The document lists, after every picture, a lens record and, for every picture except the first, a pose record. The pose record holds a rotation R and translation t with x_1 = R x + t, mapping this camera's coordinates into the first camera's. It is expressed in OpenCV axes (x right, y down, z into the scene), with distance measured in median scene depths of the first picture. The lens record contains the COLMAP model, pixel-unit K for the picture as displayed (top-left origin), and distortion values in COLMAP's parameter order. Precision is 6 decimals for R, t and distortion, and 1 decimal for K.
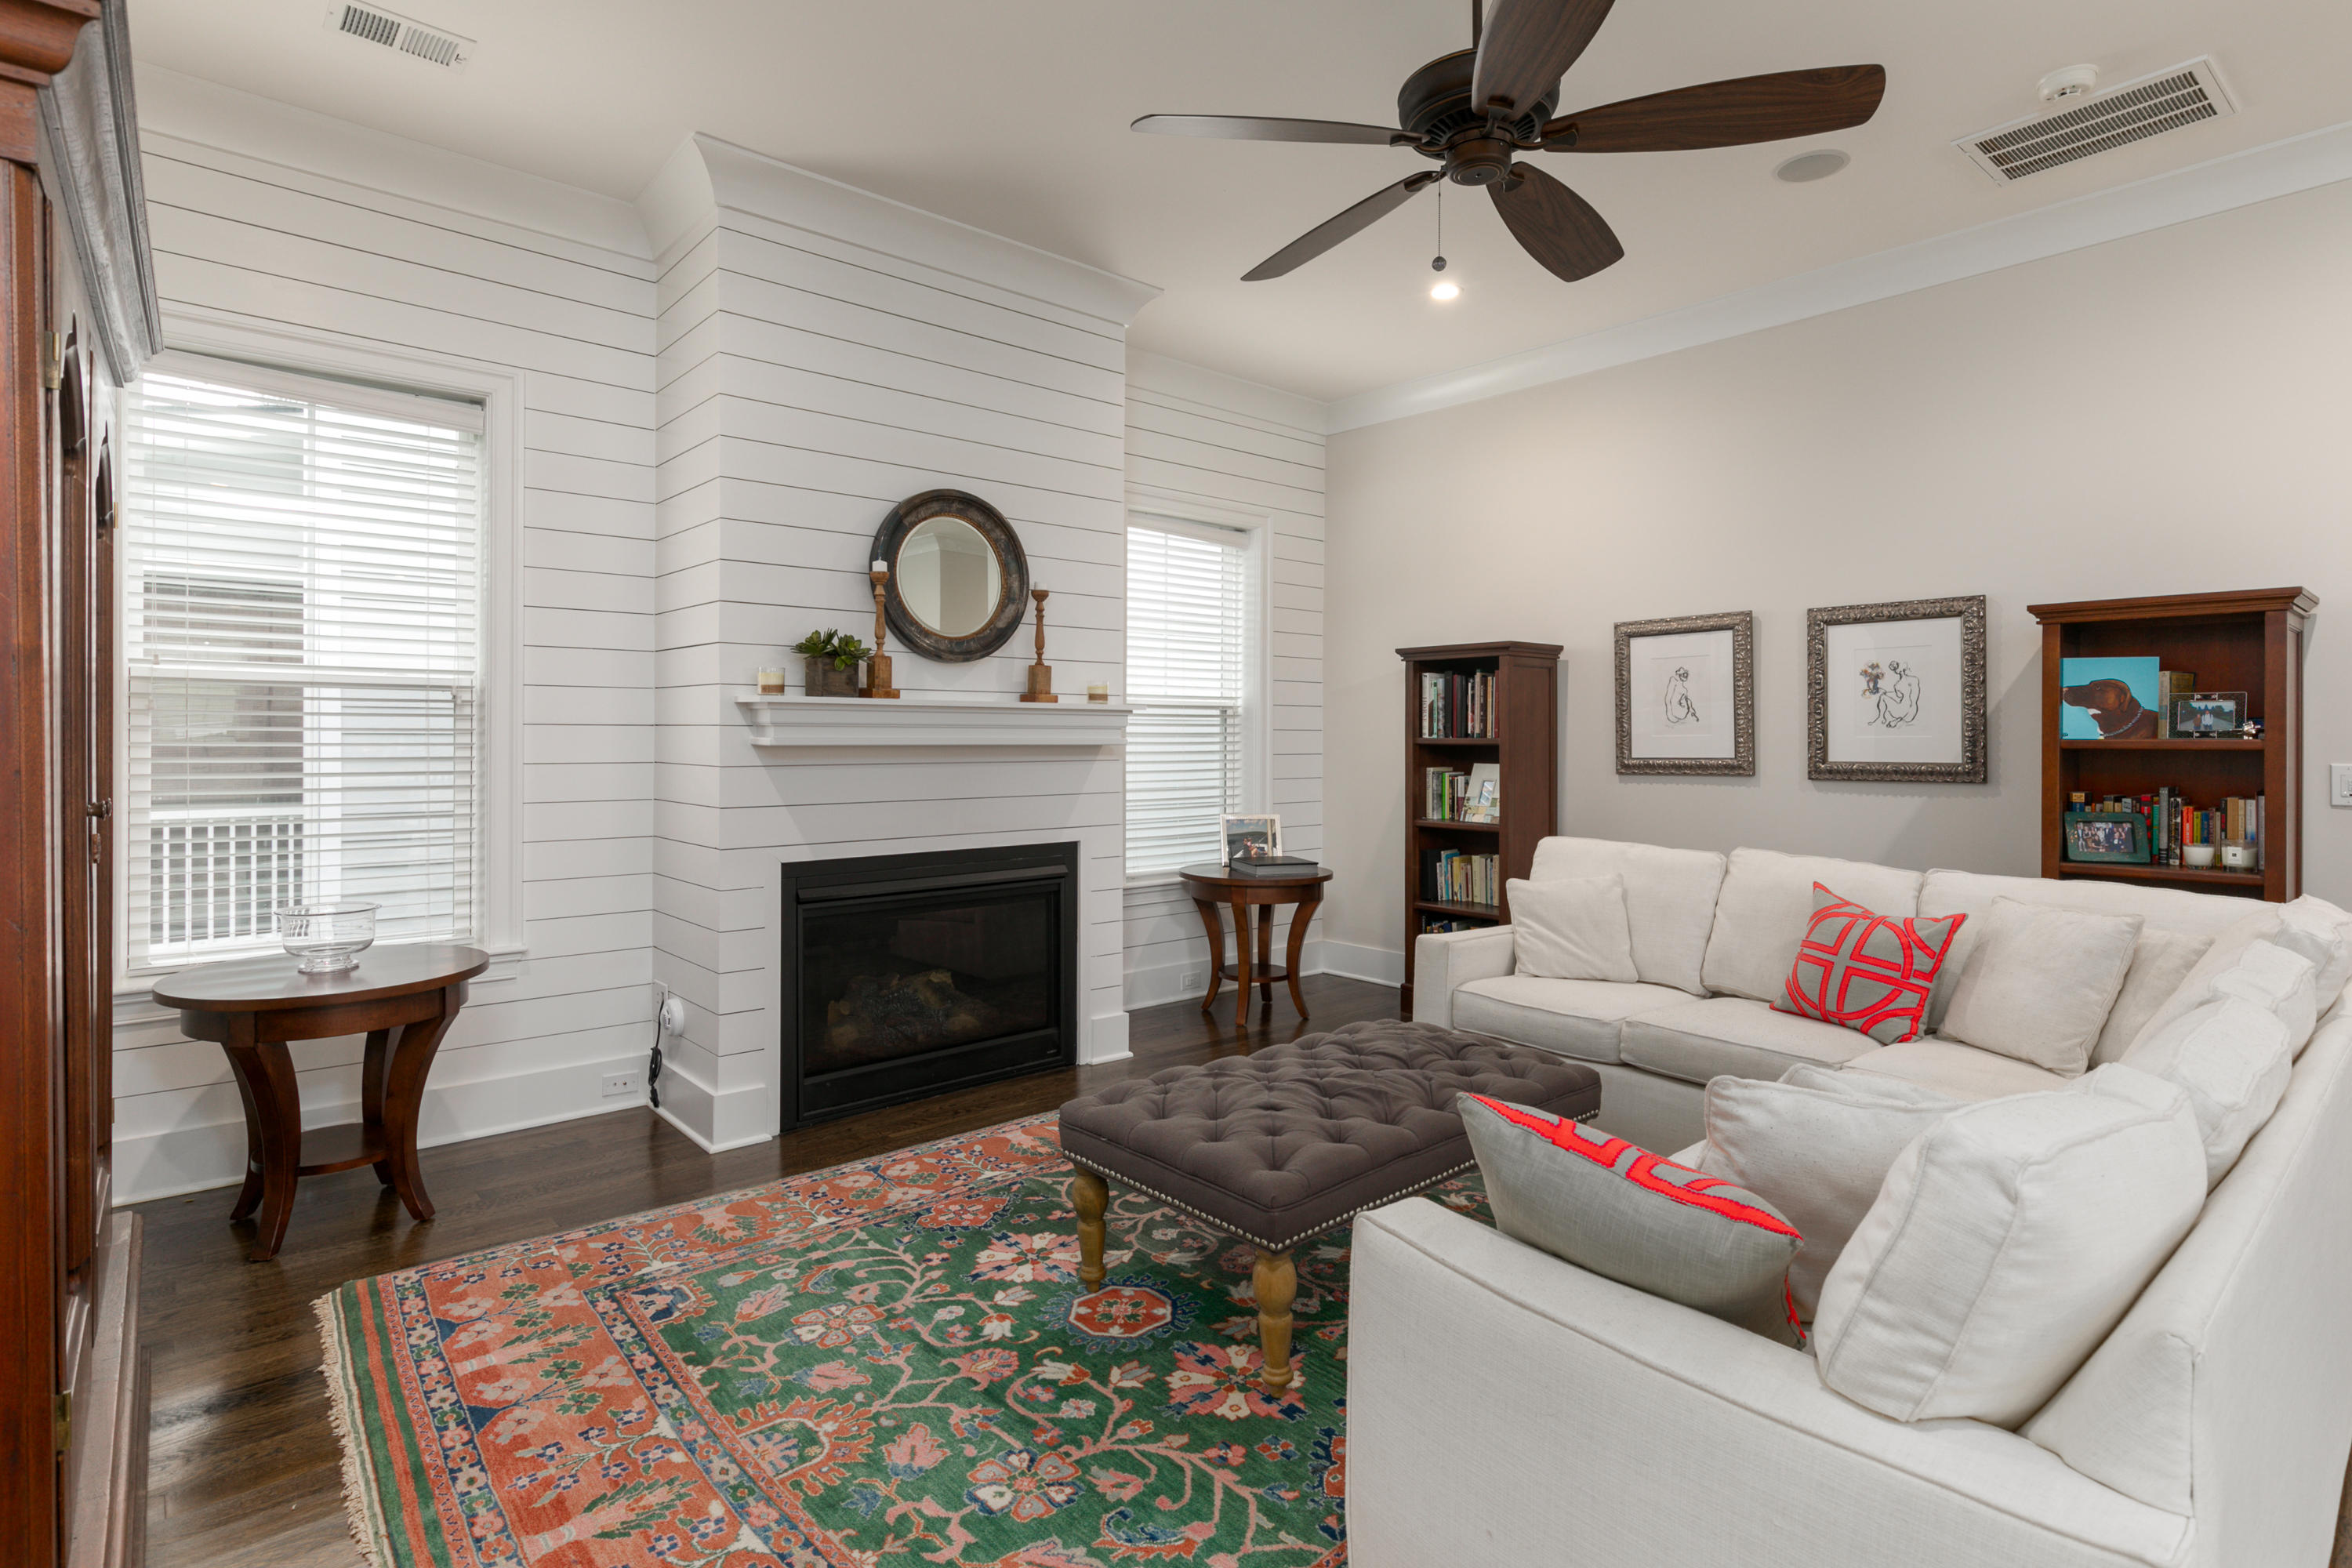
lens RADIAL K [[1166.6, 0, 1177.3], [0, 1166.6, 735.7], [0, 0, 1]] dist [0.002677, 0.000204]
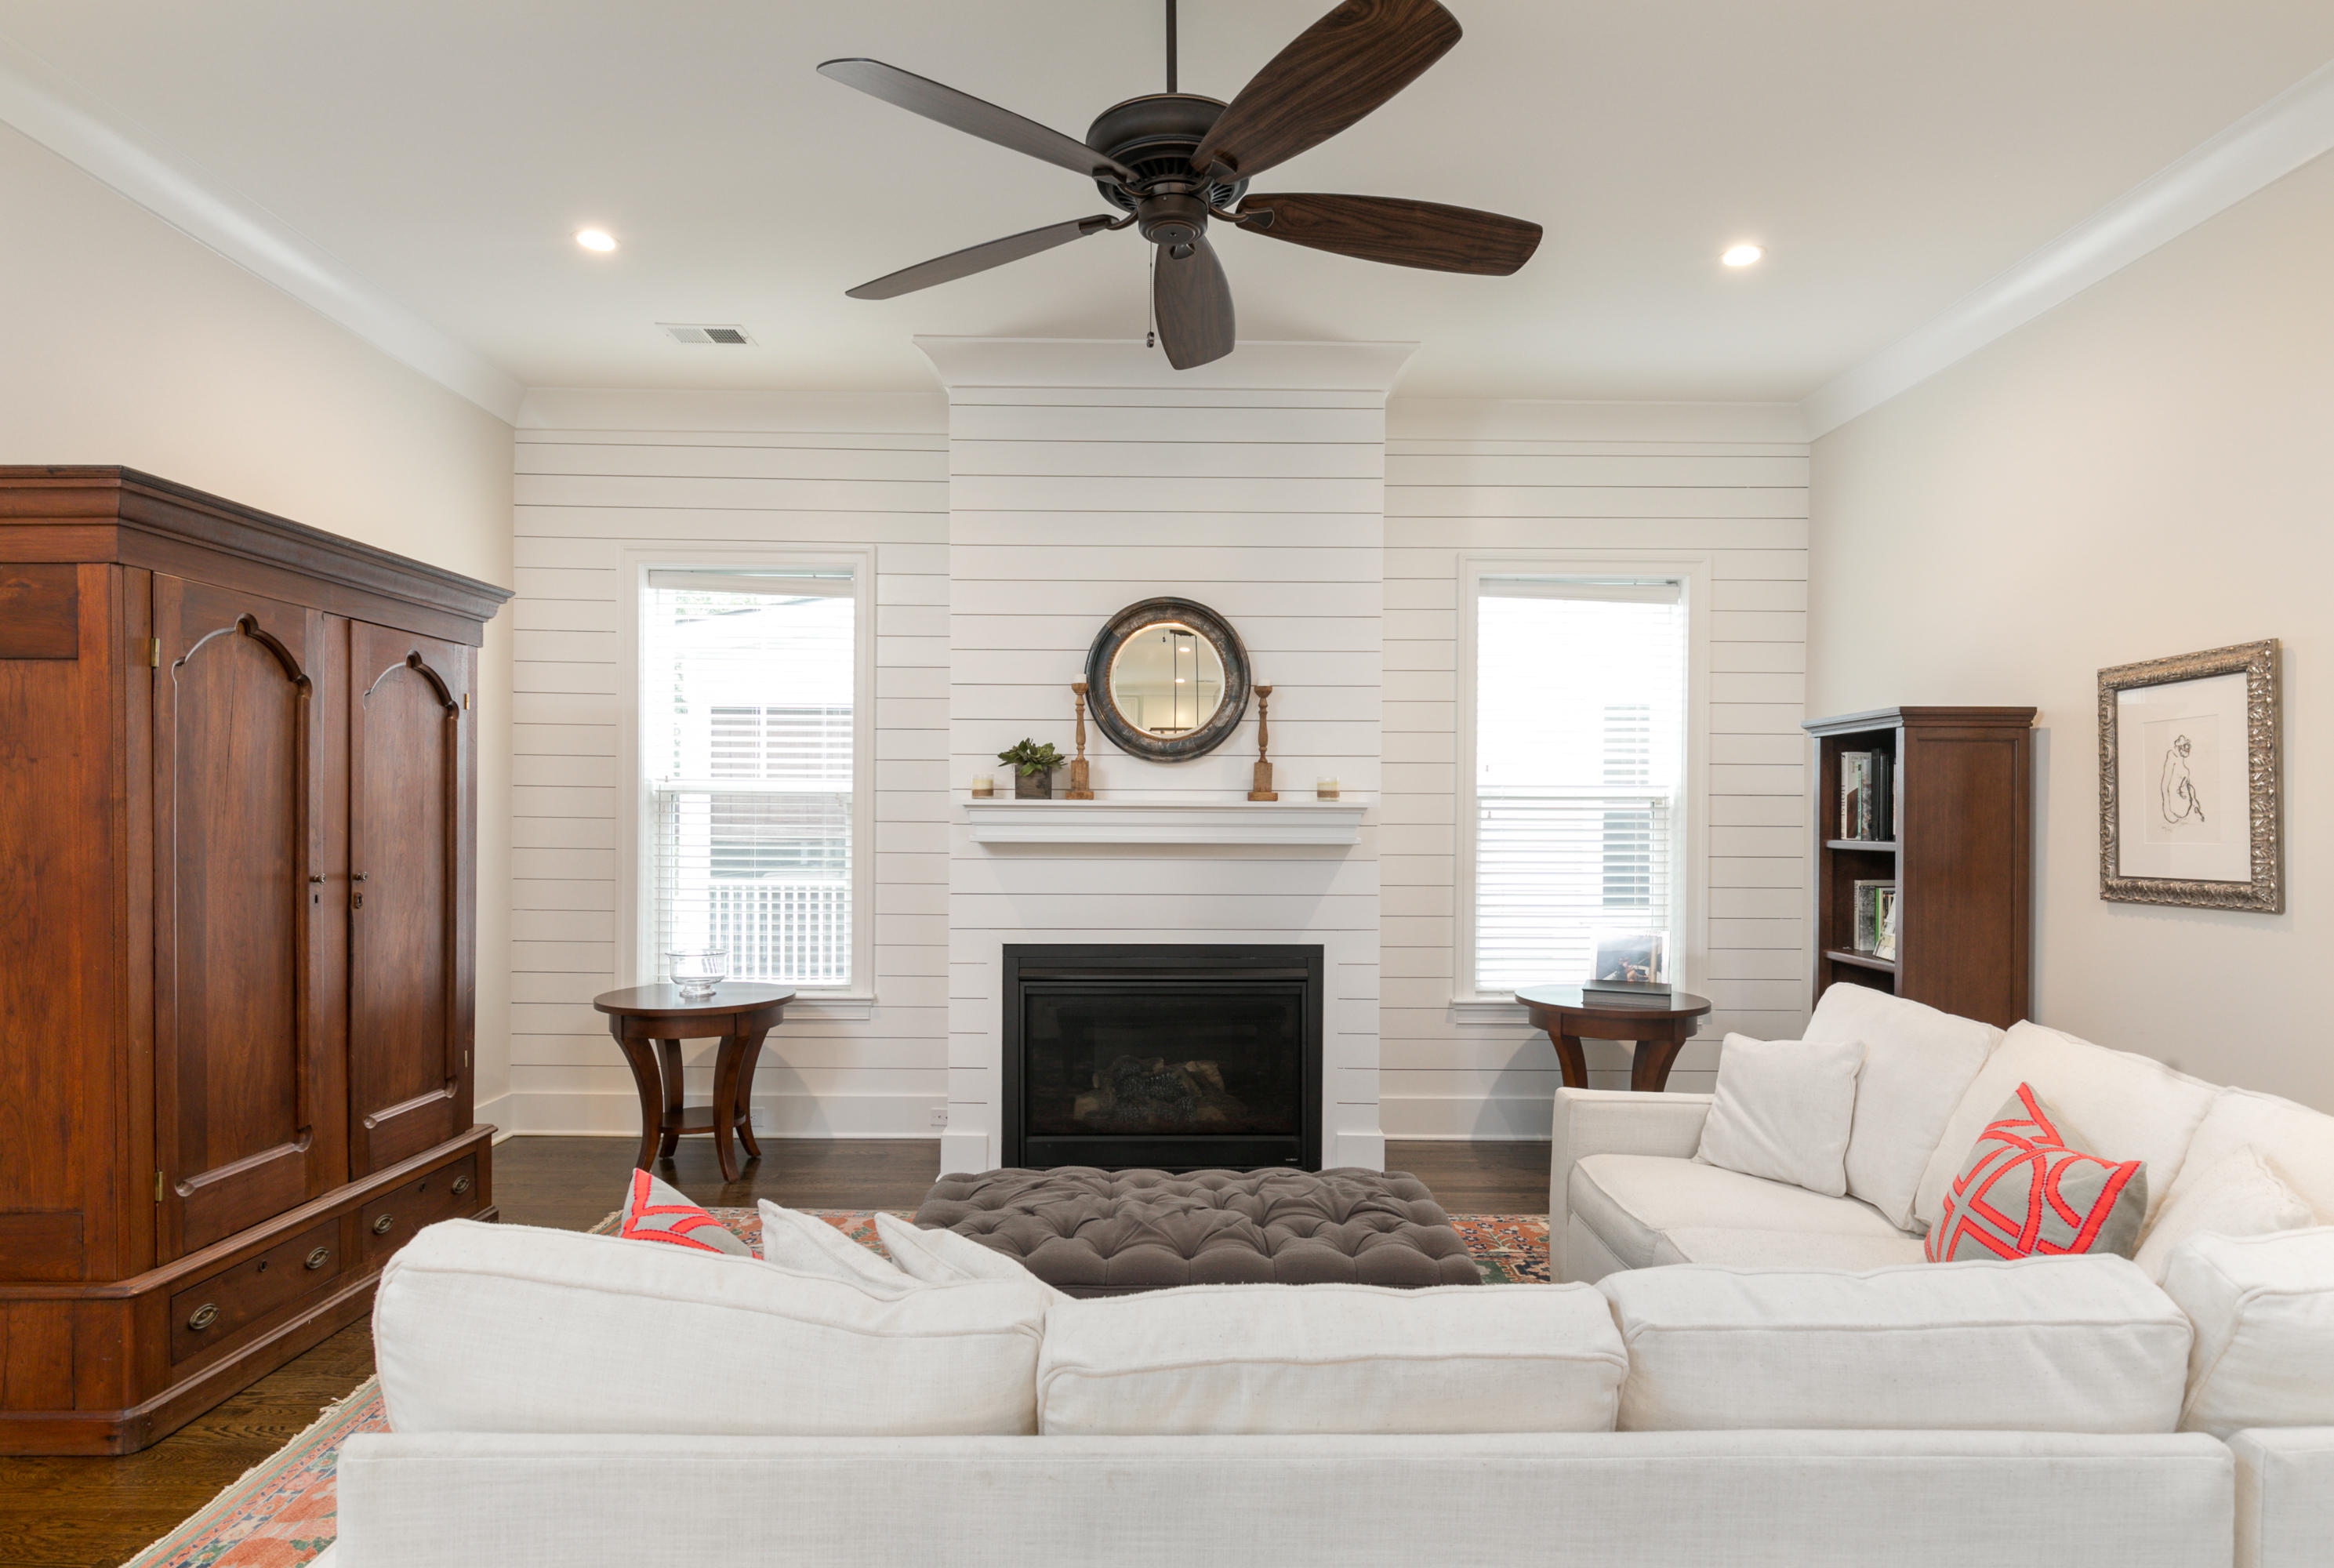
lens RADIAL K [[1247.3, 0, 1169.4], [0, 1247.3, 825.5], [0, 0, 1]] dist [-0.001212, -0.000900]
pose [[0.761856, 0.006340, -0.647715, 0.504025], [-0.003228, 0.999977, 0.005990, -0.013468], [0.647738, -0.002473, 0.761859, 0.148505]]
